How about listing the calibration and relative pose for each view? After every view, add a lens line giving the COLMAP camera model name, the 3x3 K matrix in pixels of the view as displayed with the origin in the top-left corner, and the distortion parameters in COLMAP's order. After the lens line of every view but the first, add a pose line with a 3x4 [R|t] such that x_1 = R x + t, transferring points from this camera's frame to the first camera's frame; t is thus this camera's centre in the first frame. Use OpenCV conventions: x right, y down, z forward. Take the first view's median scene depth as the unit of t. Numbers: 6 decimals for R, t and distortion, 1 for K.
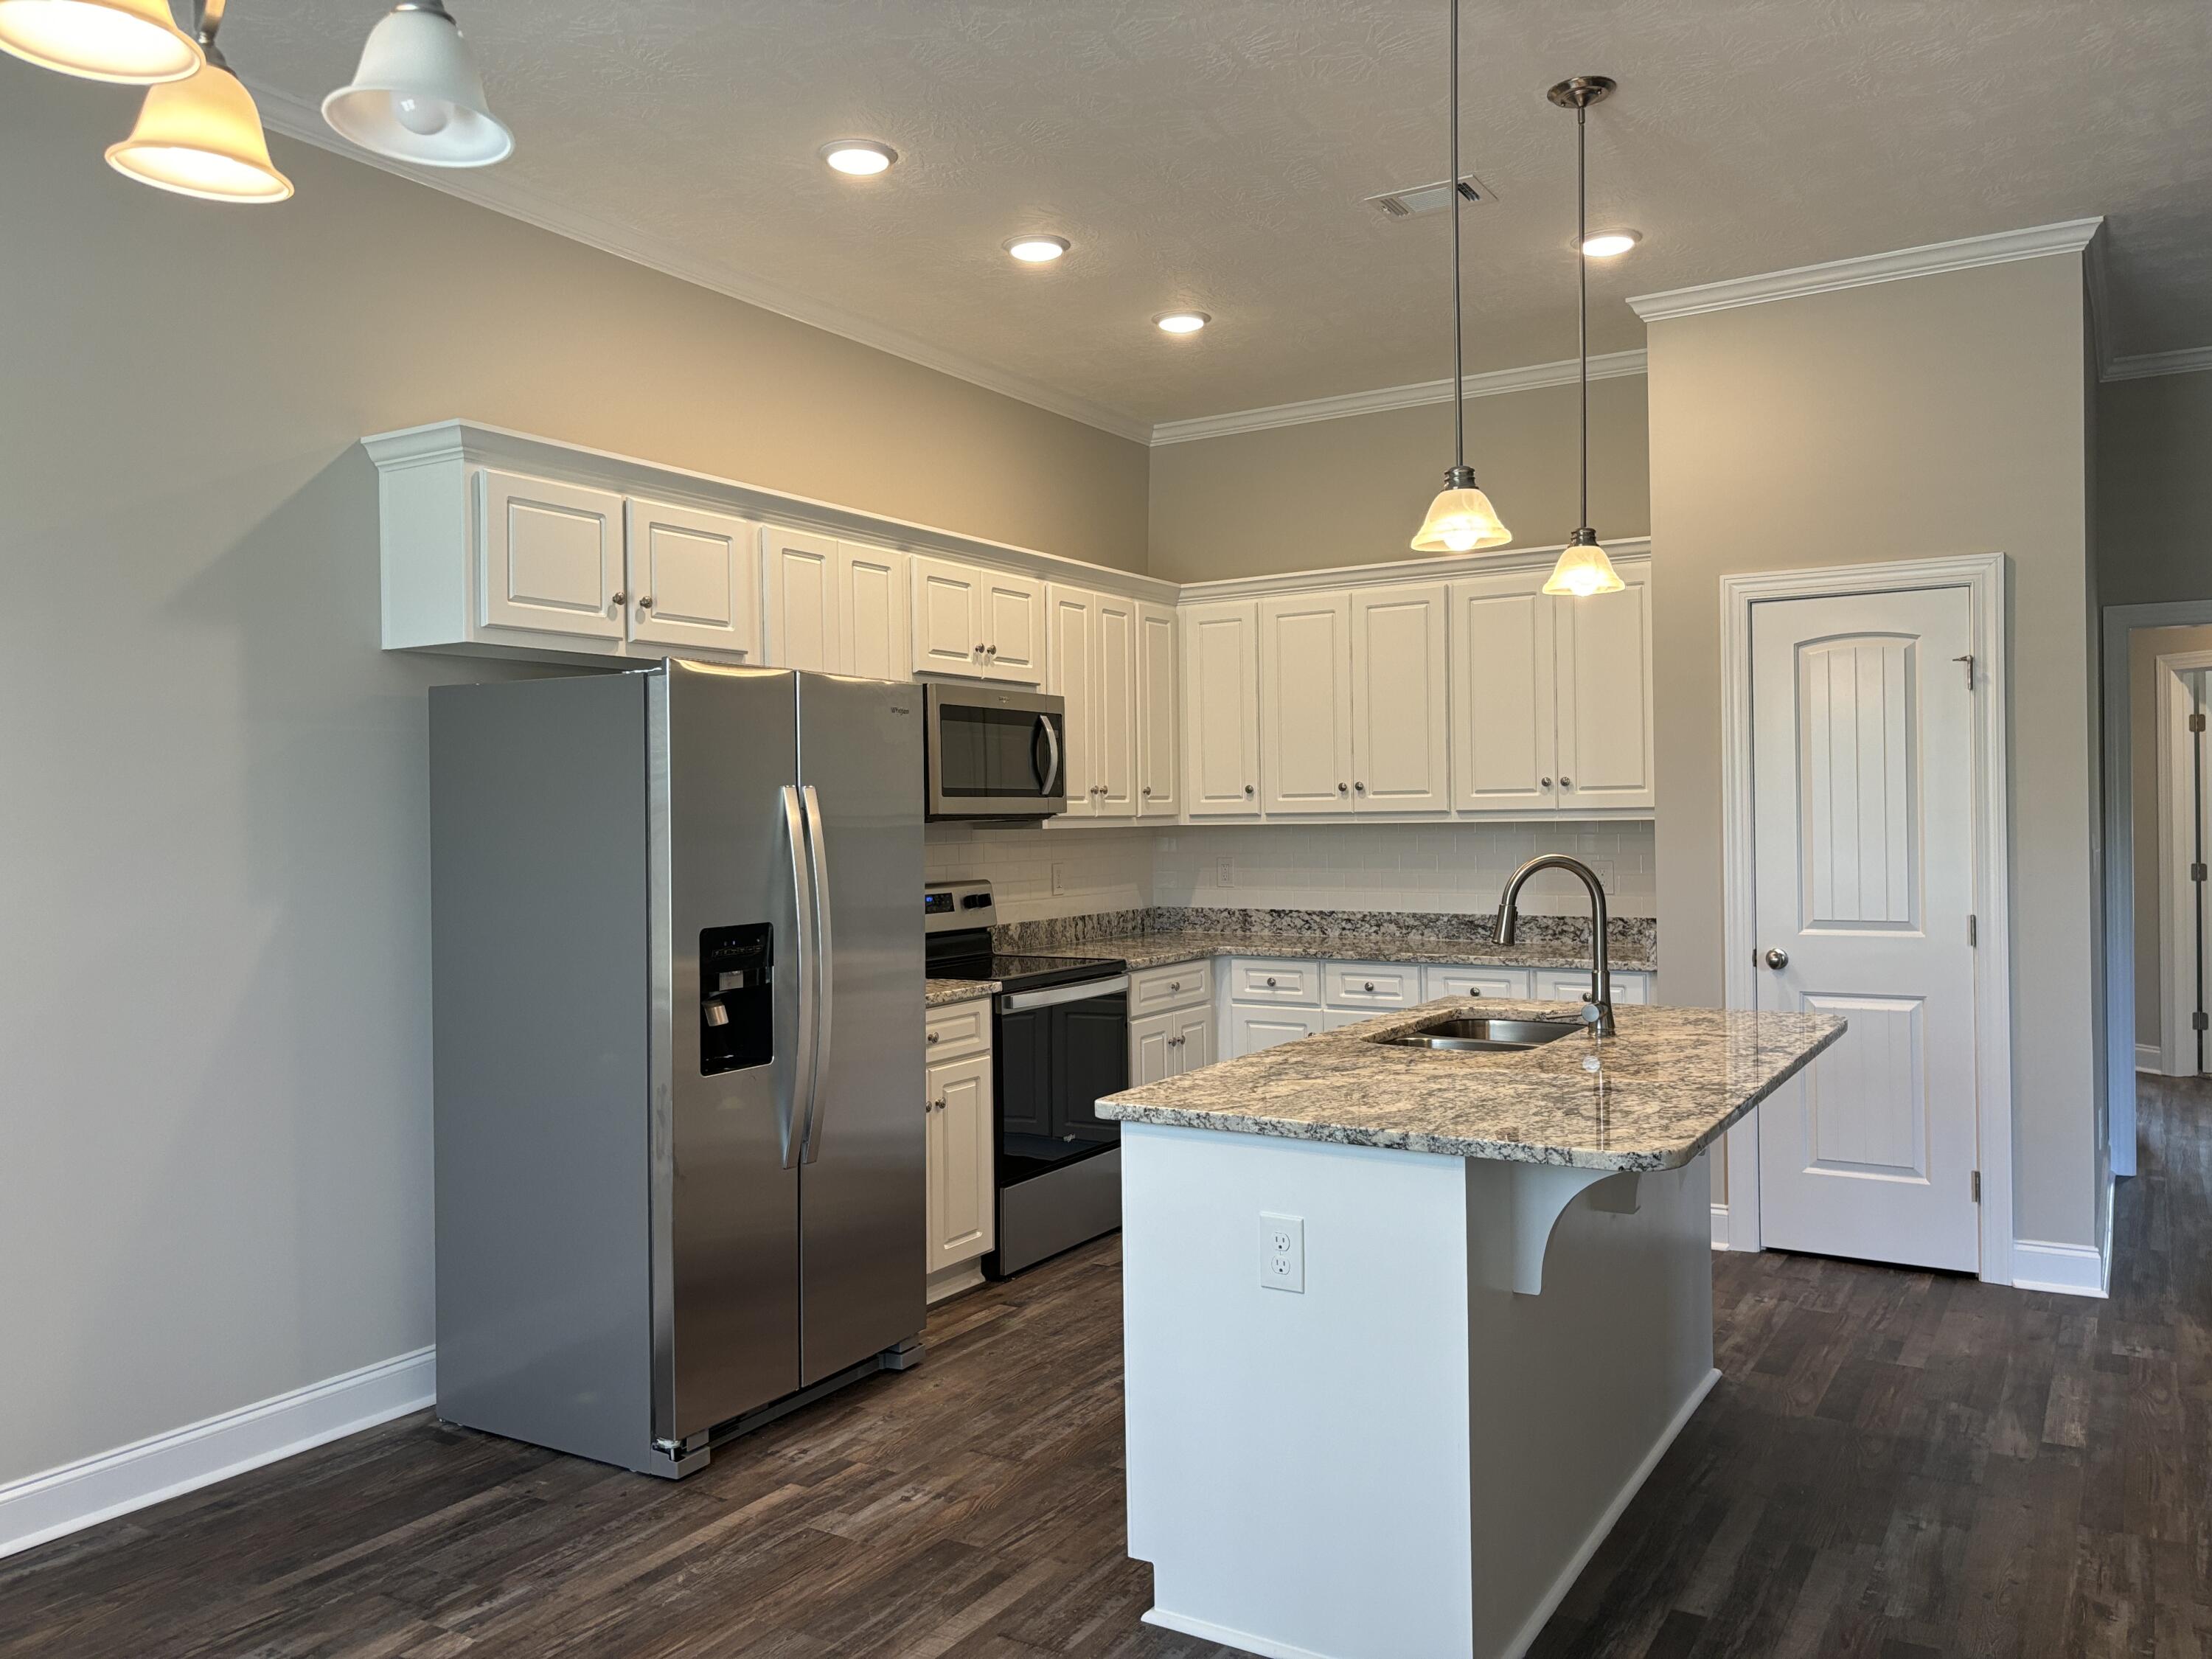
lens RADIAL K [[1705.8, 0, 1096.1], [0, 1705.8, 750.5], [0, 0, 1]] dist [0.066423, -0.077122]
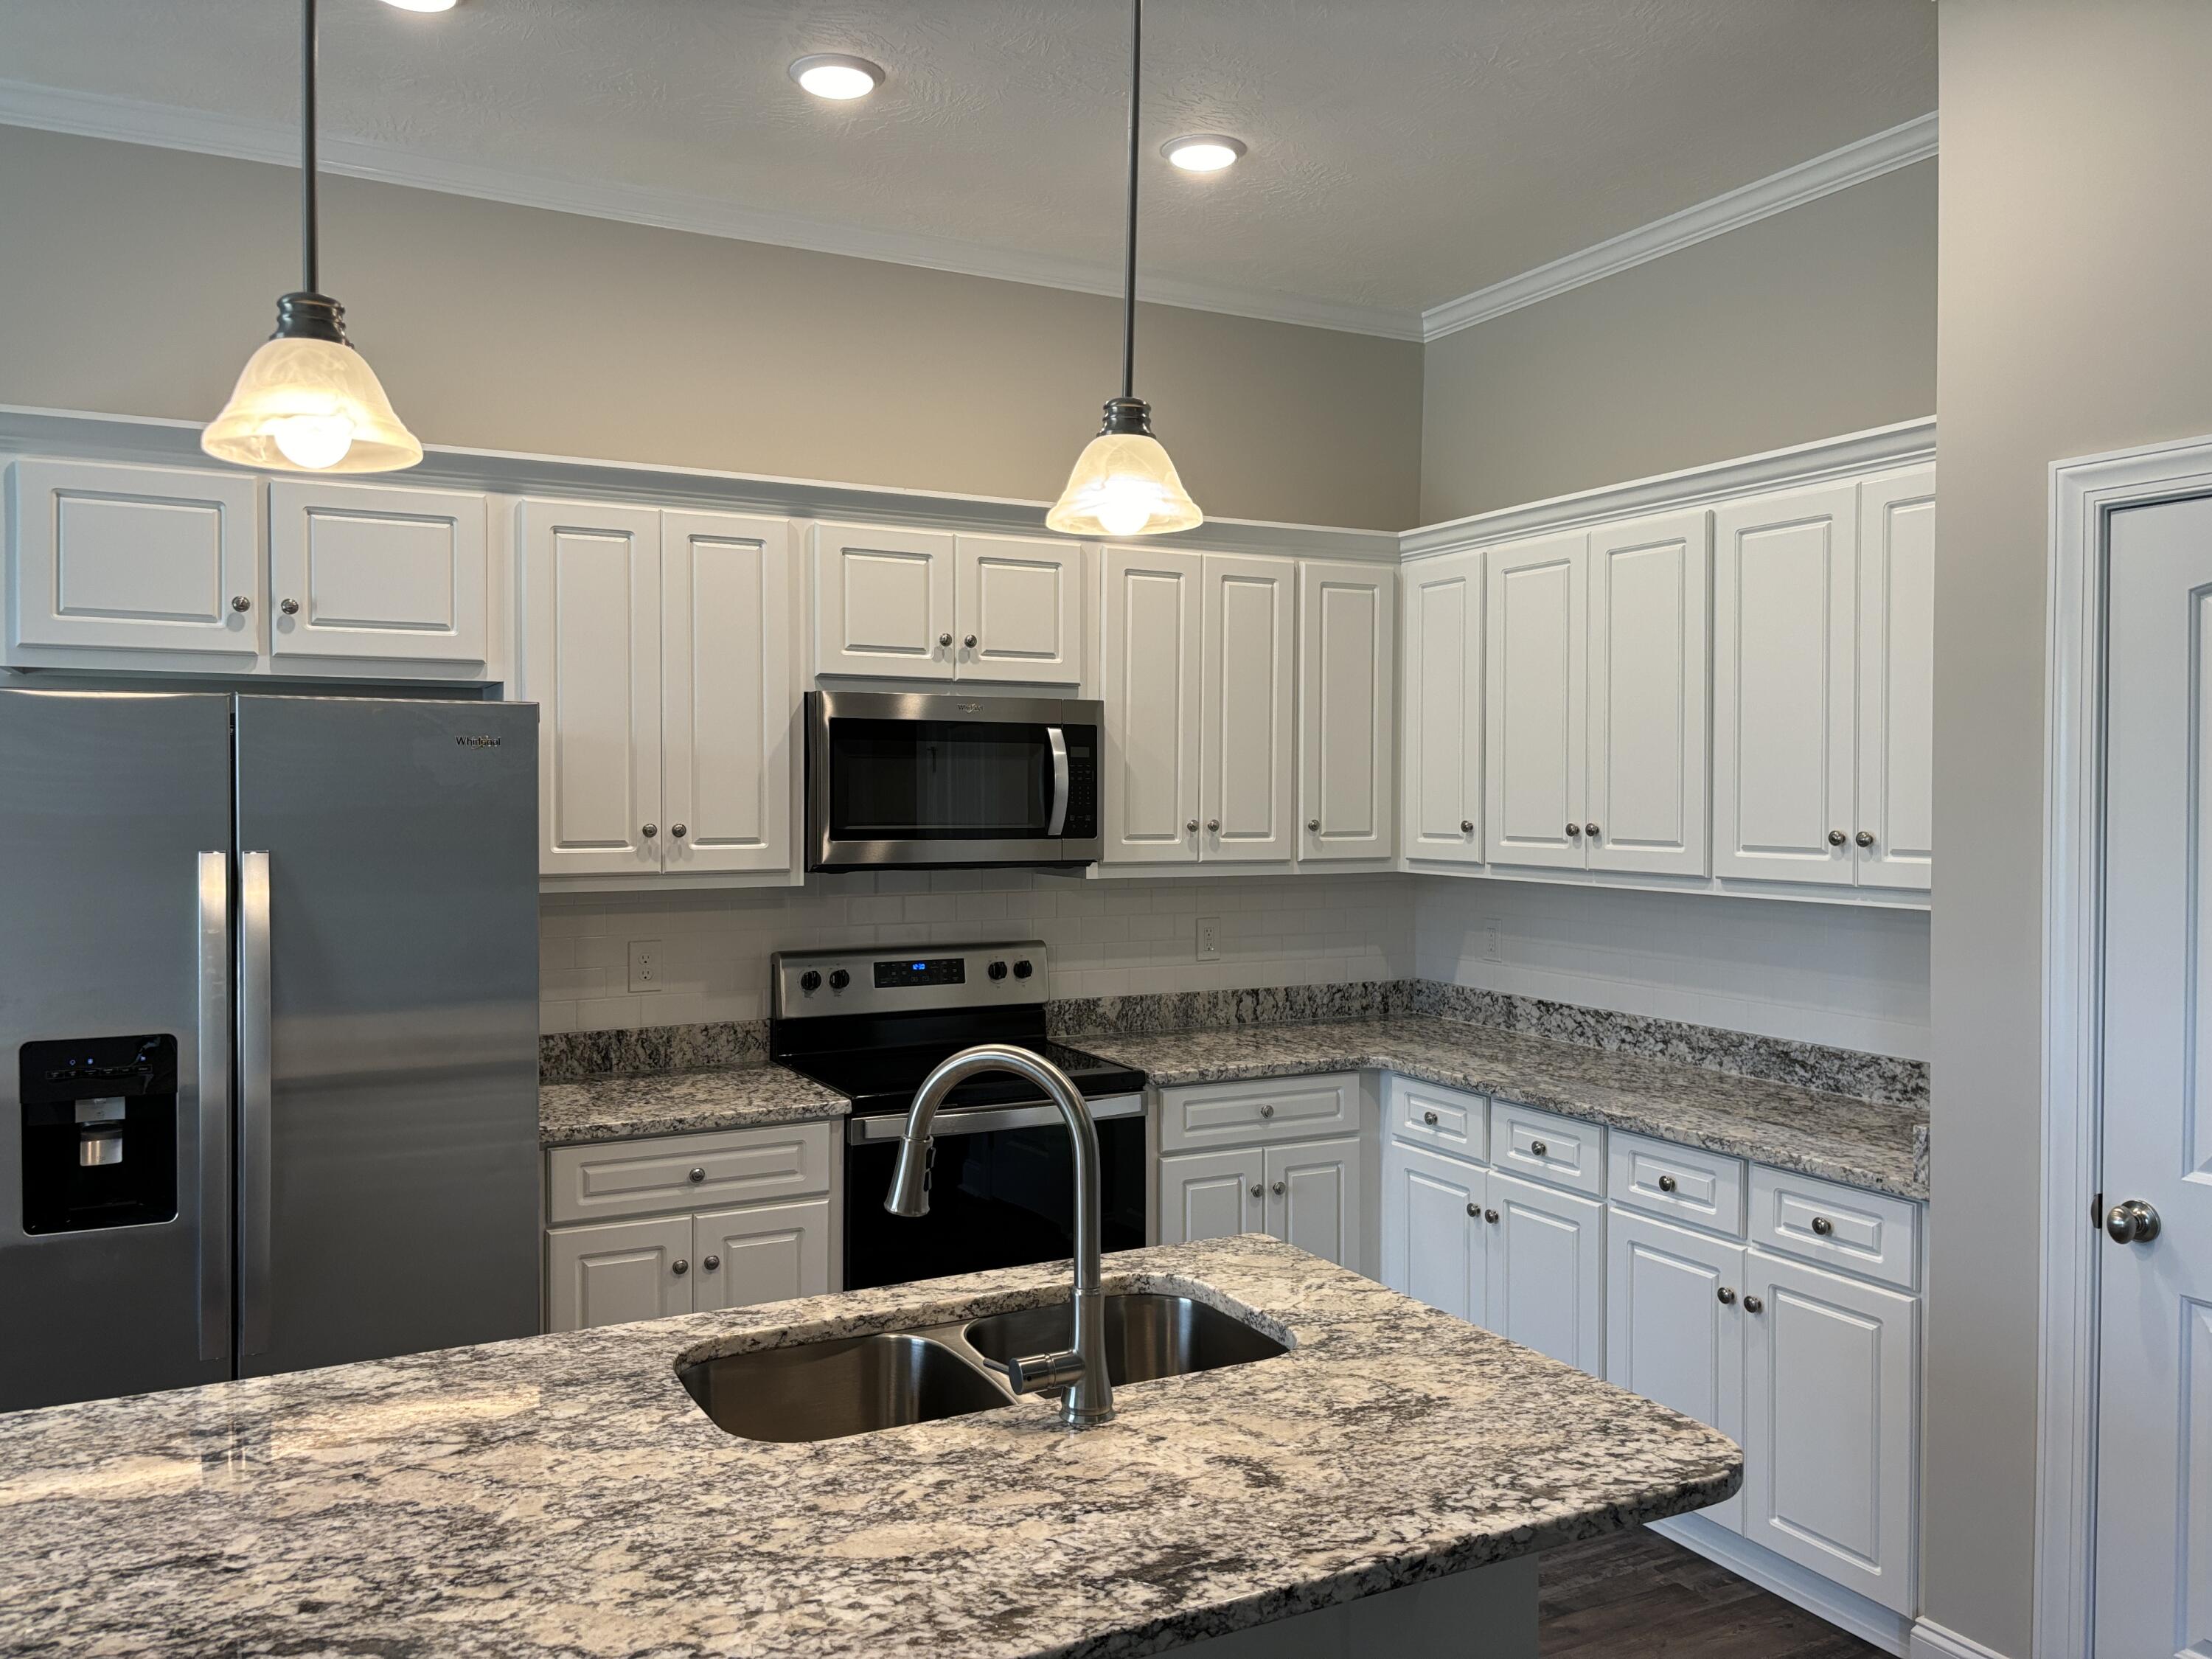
lens RADIAL K [[1705.8, 0, 1096.1], [0, 1705.8, 750.5], [0, 0, 1]] dist [0.066423, -0.077122]
pose [[0.851024, 0.006757, -0.525083, 0.343999], [0.003924, 0.999807, 0.019225, -0.023003], [0.525111, -0.018422, 0.850834, 0.356302]]
